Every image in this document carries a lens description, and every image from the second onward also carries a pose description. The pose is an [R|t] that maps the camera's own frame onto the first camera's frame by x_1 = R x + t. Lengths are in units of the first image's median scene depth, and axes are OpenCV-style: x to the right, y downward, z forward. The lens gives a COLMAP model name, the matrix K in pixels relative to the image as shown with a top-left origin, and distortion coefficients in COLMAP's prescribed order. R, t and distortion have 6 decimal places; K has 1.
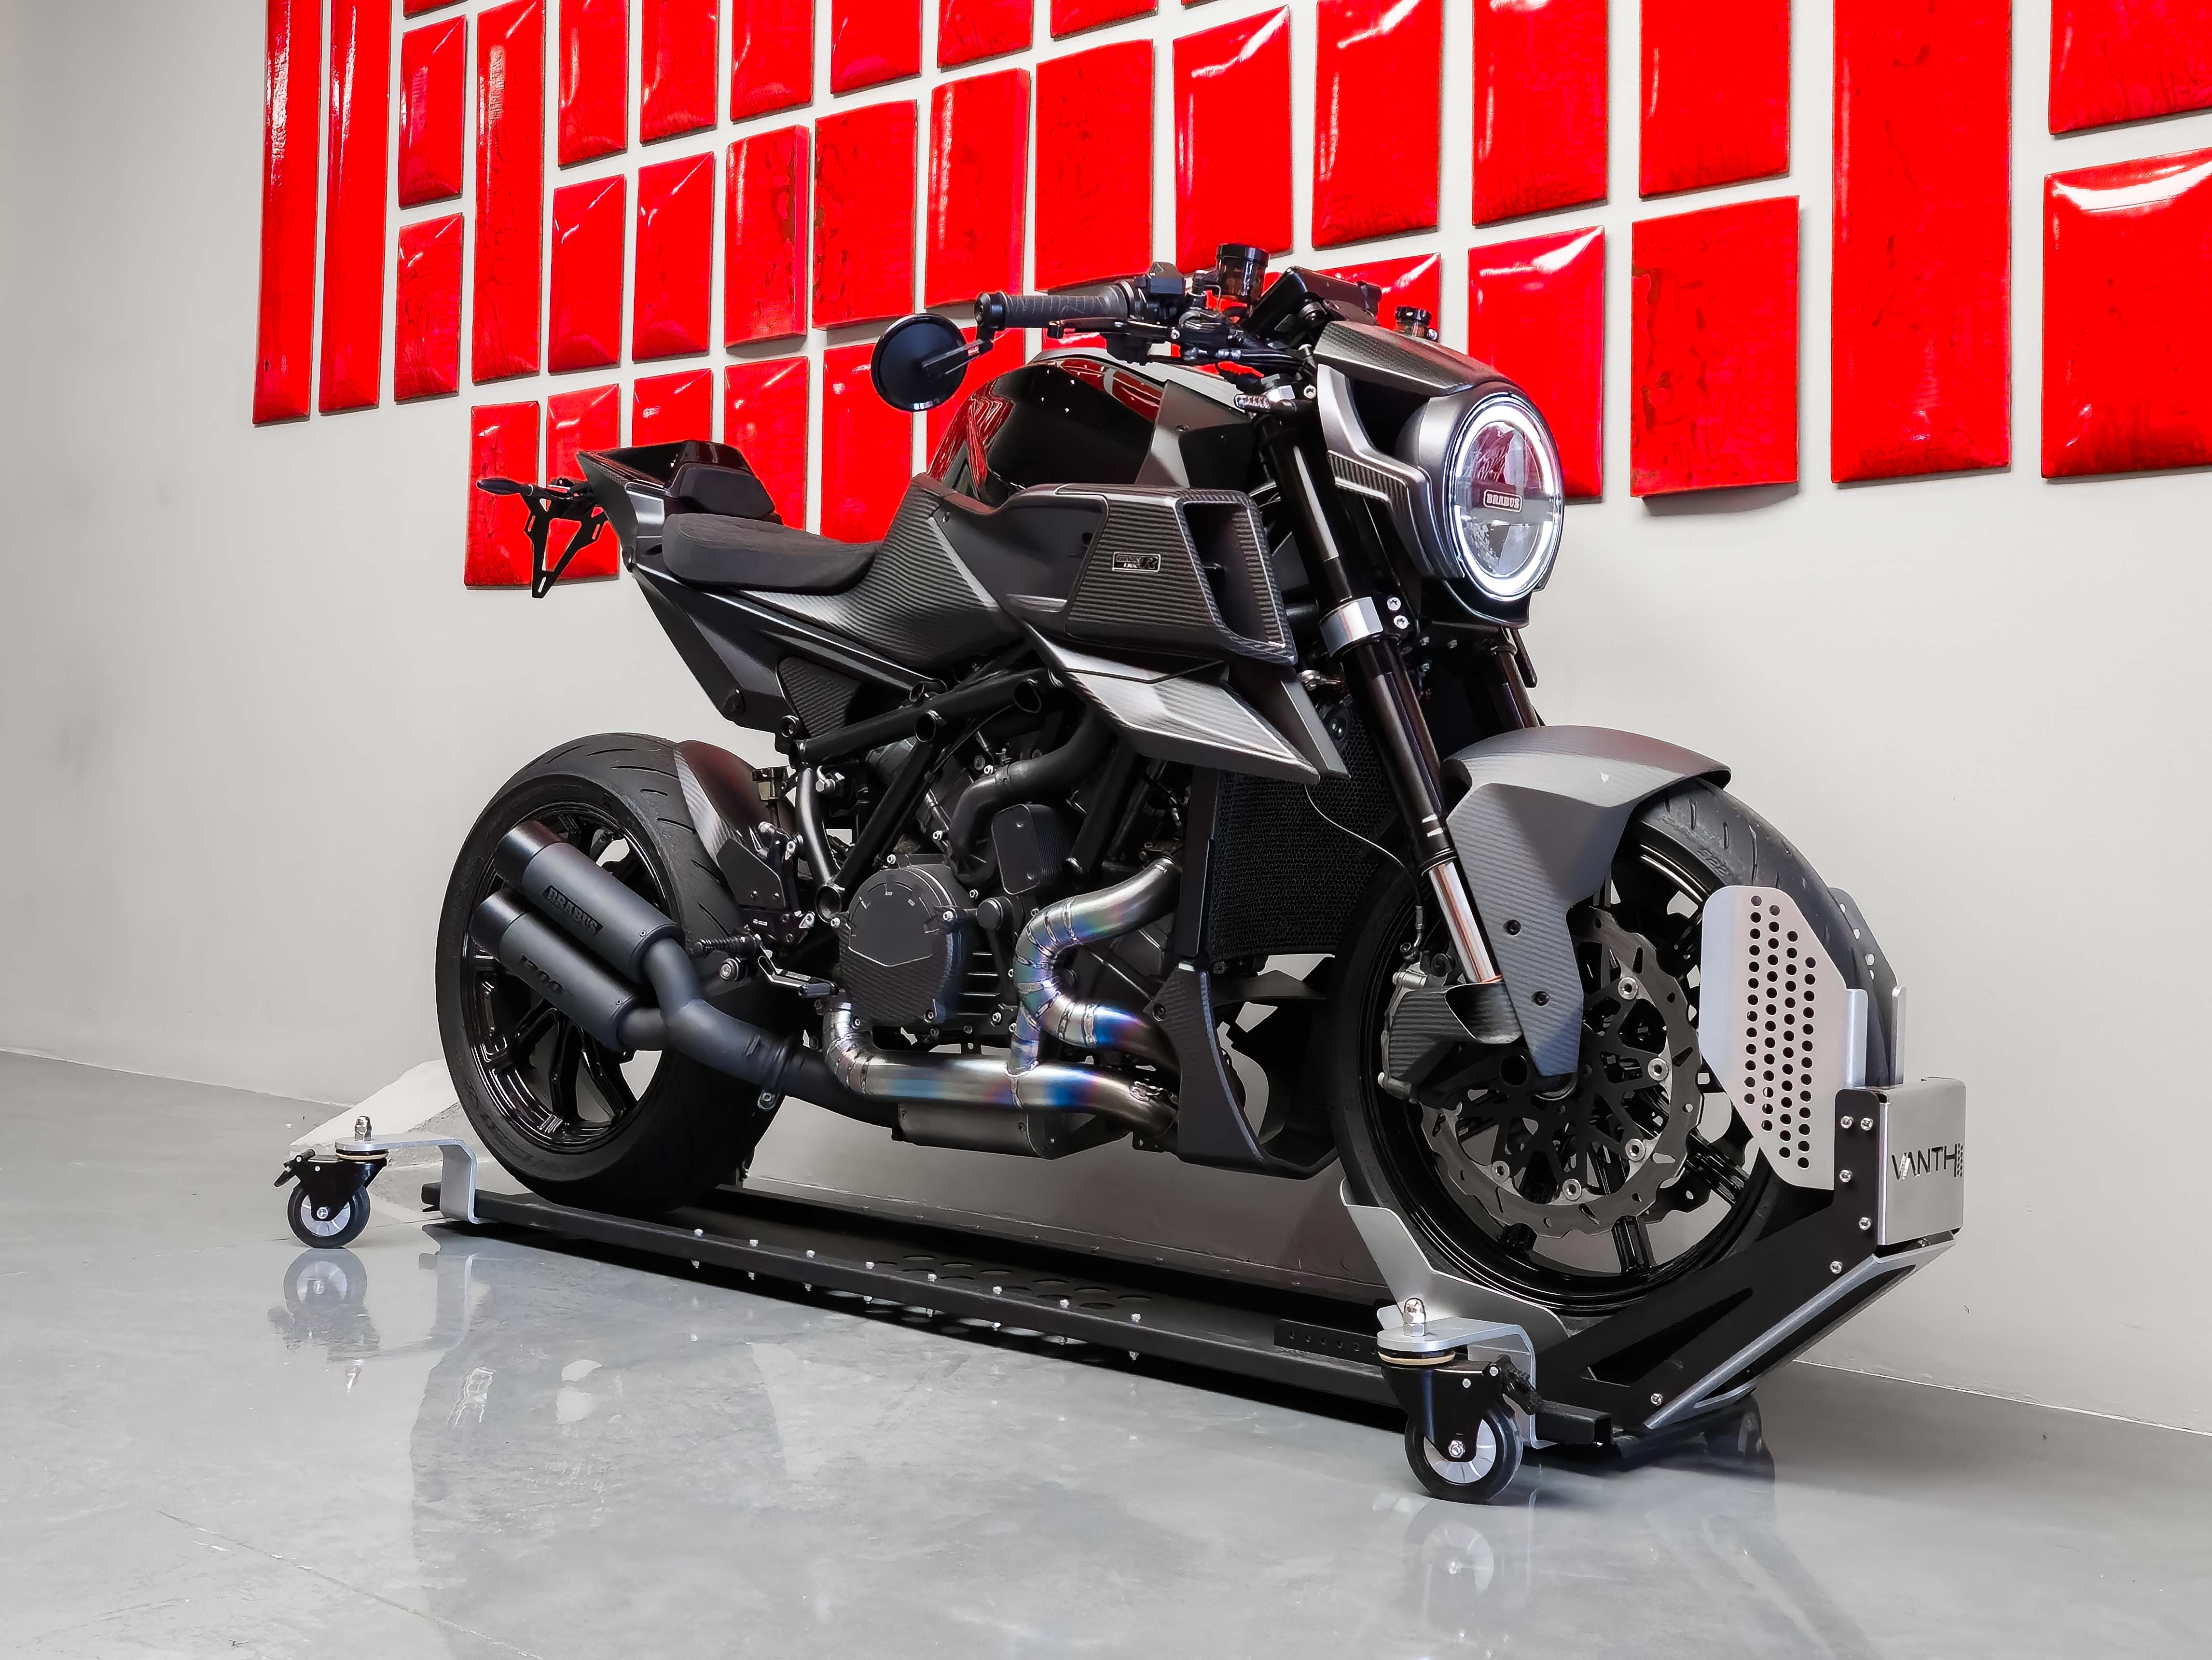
lens RADIAL K [[2526.0, 0, 1106.0], [0, 2526.0, 830.0], [0, 0, 1]] dist [0.073112, -0.032169]
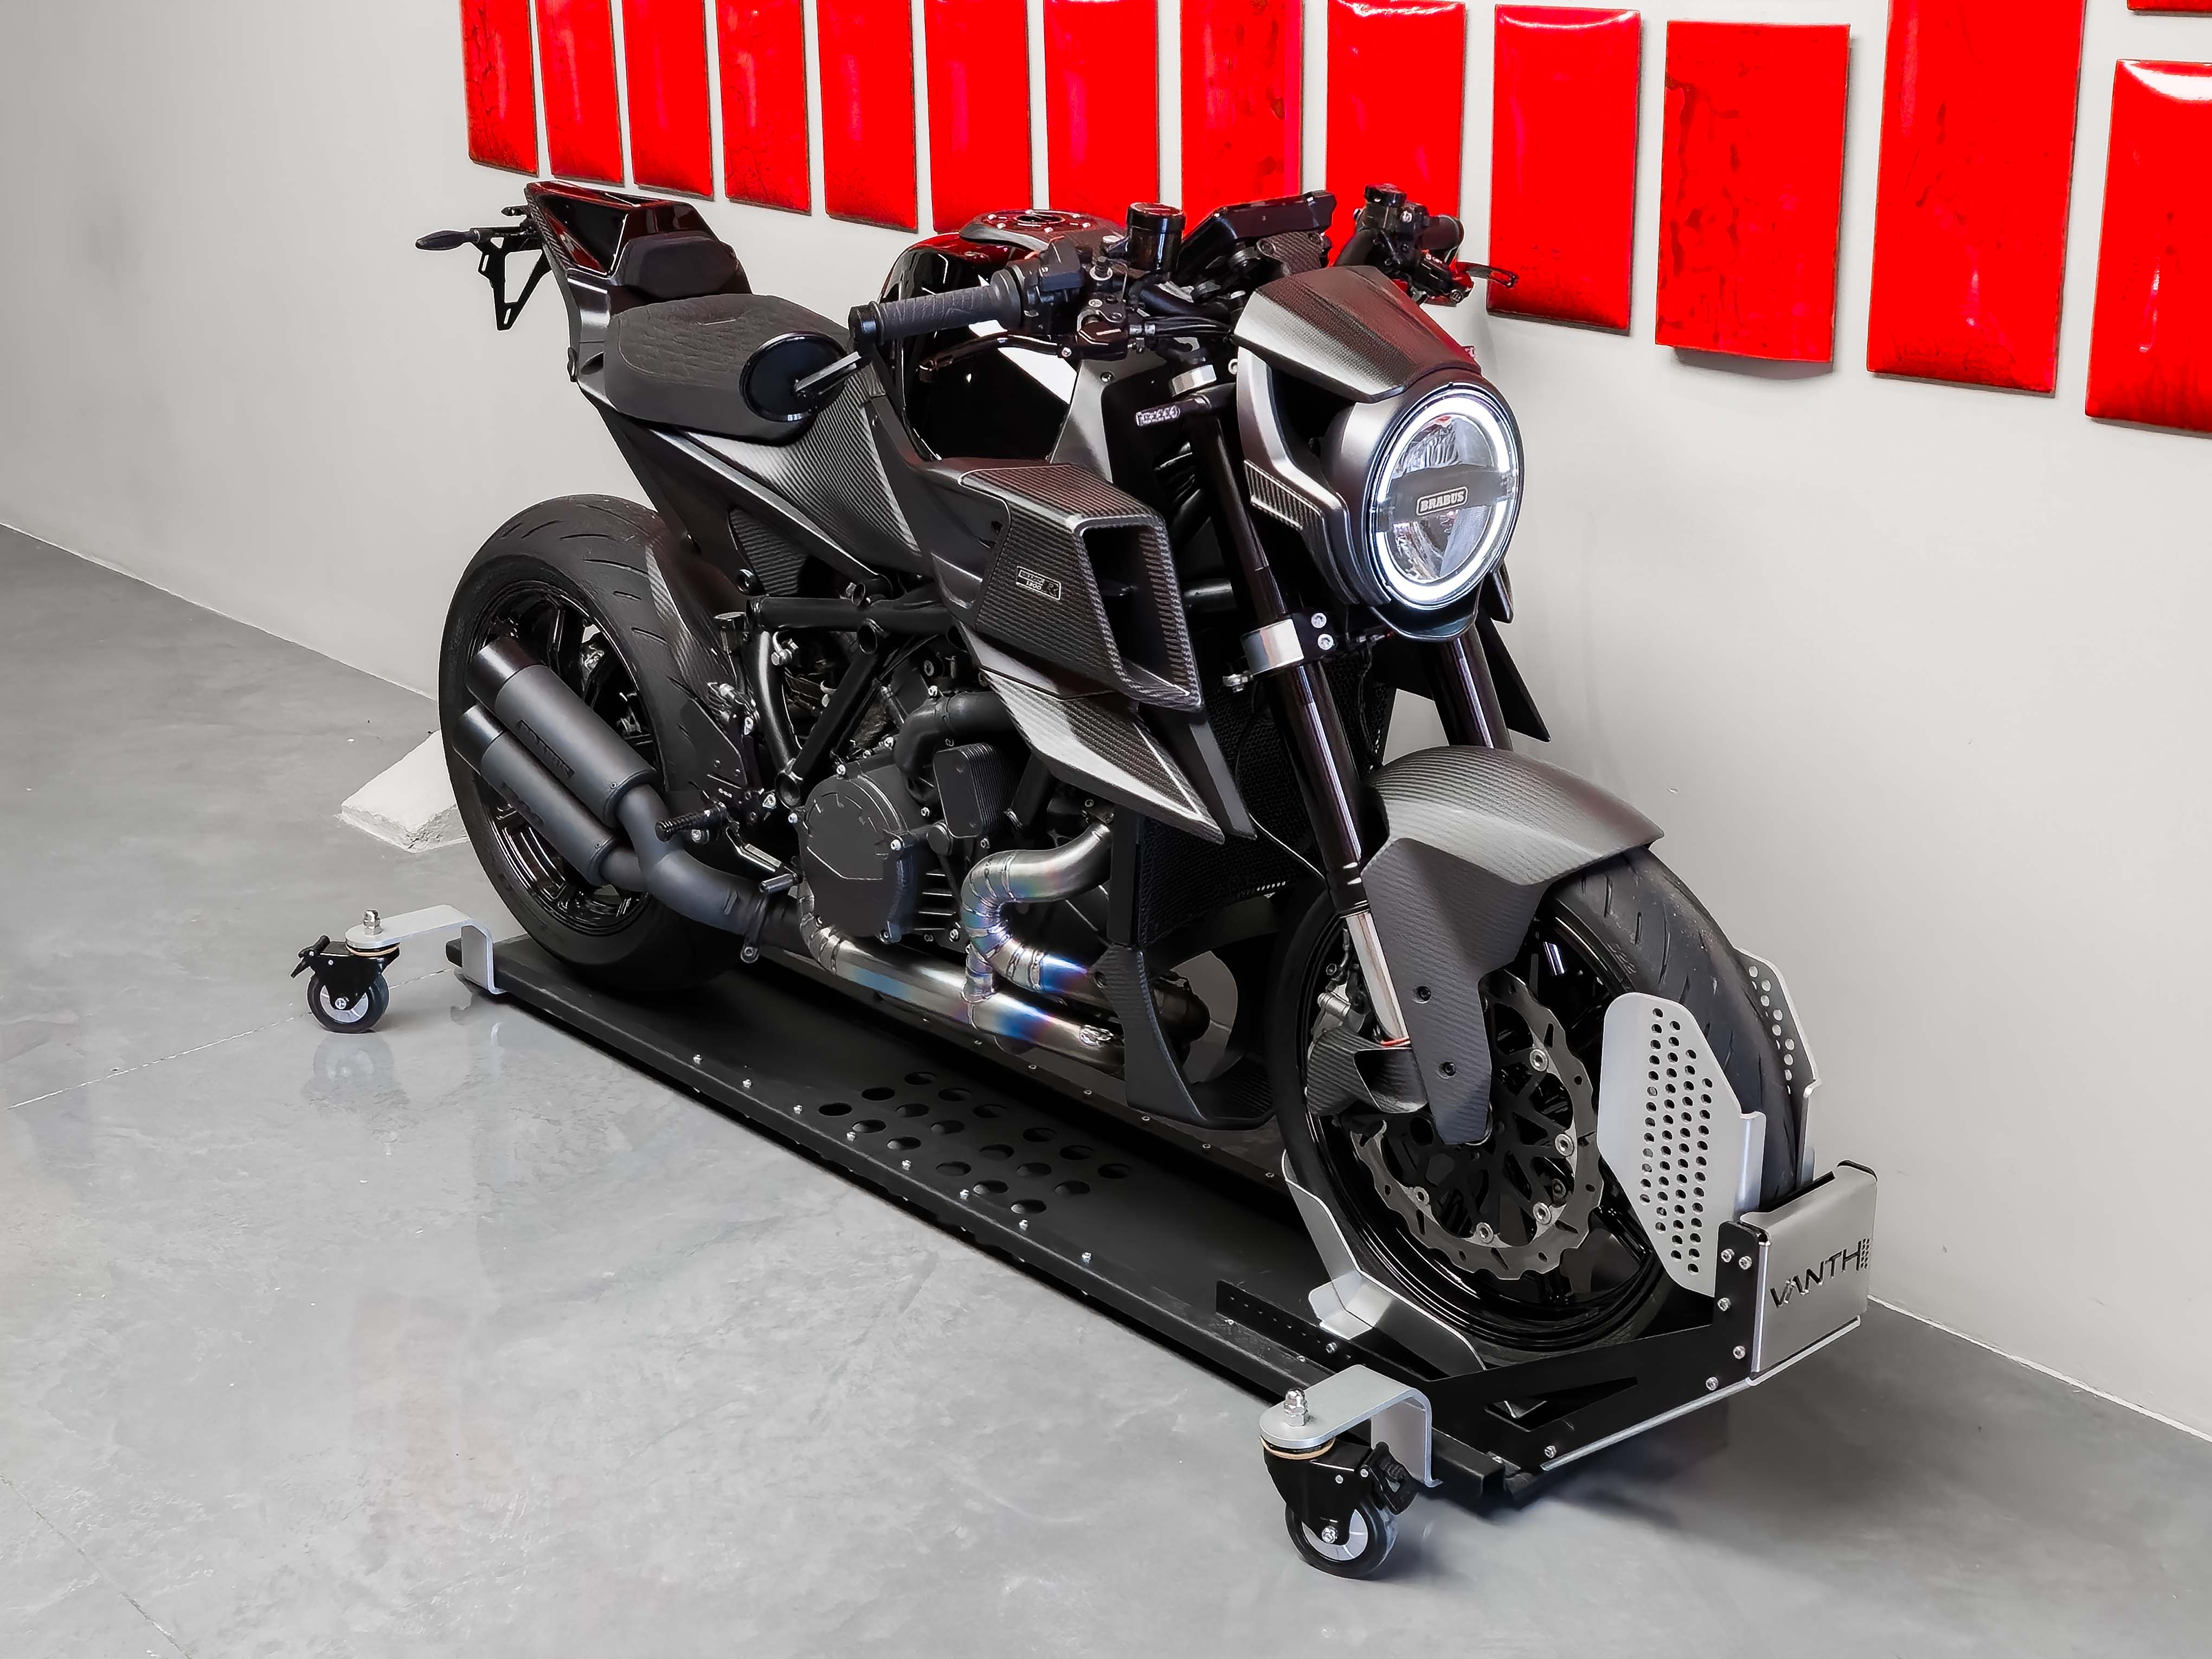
lens RADIAL K [[2851.2, 0, 1106.0], [0, 2851.2, 829.5], [0, 0, 1]] dist [0.084429, 0.035662]
pose [[0.994278, 0.006111, -0.106651, 0.137419], [0.028675, 0.946455, 0.321560, -0.329122], [0.102905, -0.322778, 0.940864, -0.014545]]
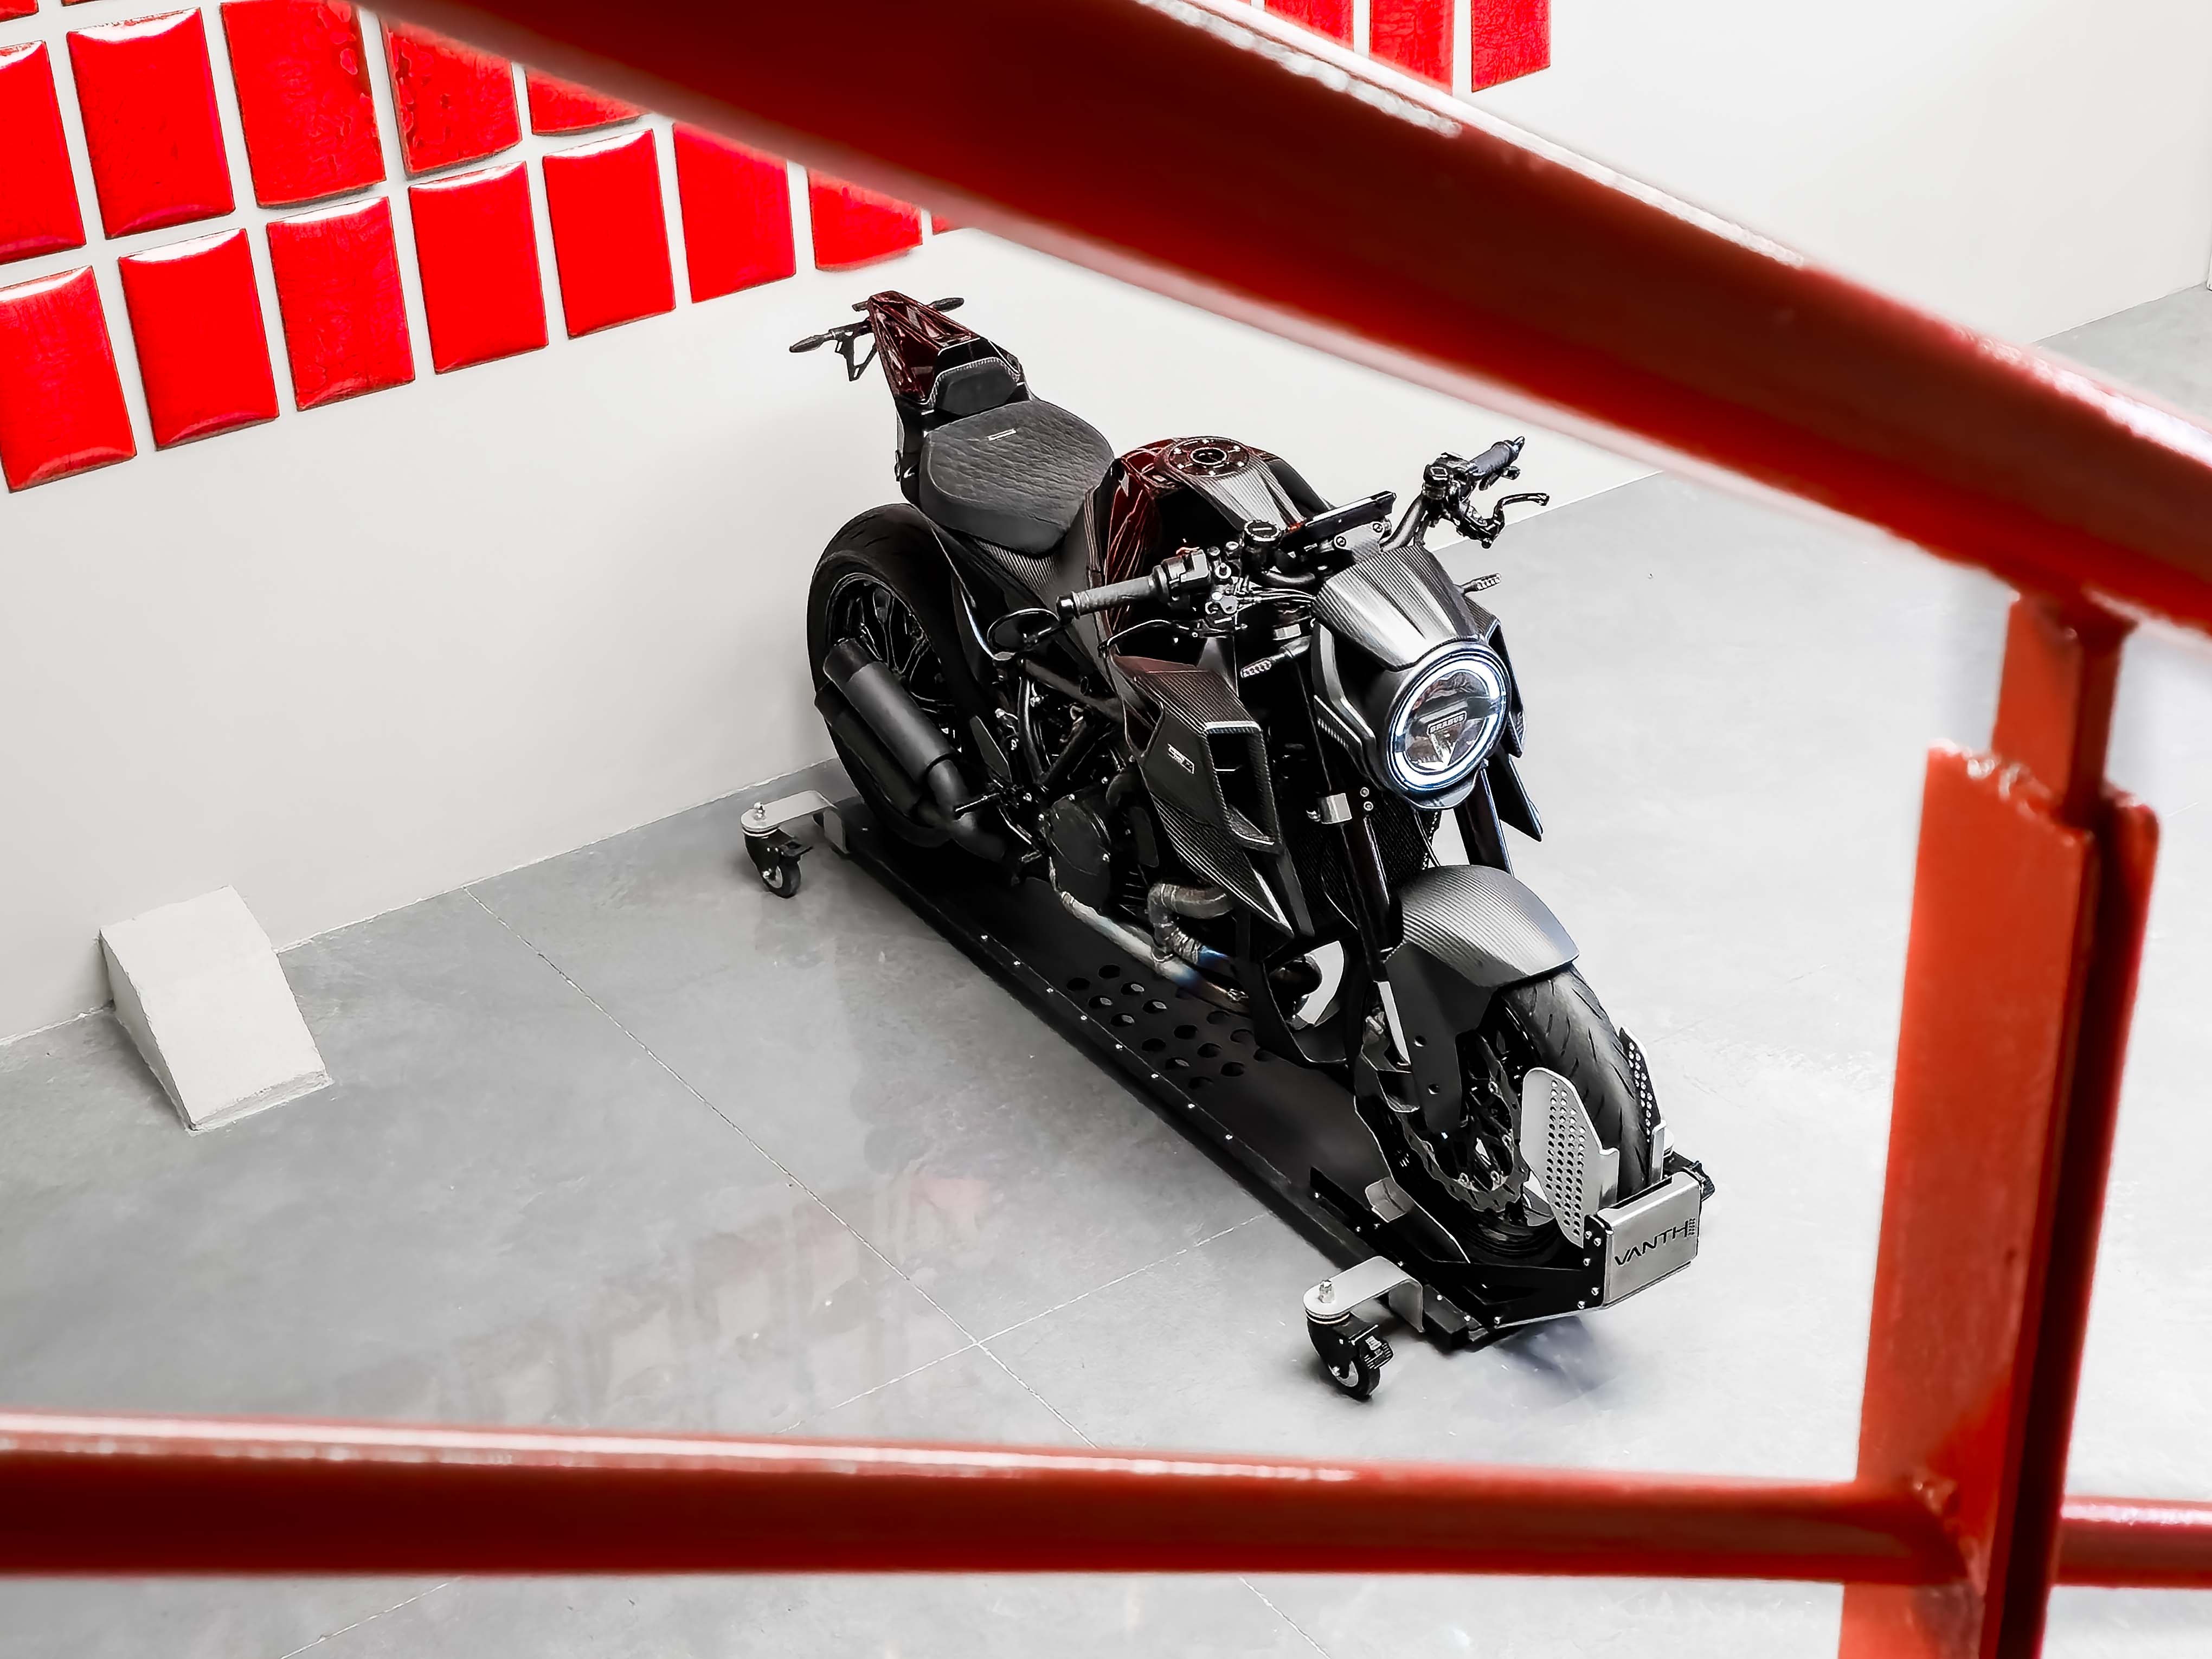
lens RADIAL K [[3125.7, 0, 1106.0], [0, 3125.7, 829.5], [0, 0, 1]] dist [0.101315, -0.034238]
pose [[0.967498, 0.080214, -0.239818, 0.362438], [0.054952, 0.859003, 0.509012, -0.887216], [0.246834, -0.505647, 0.826676, -0.435893]]
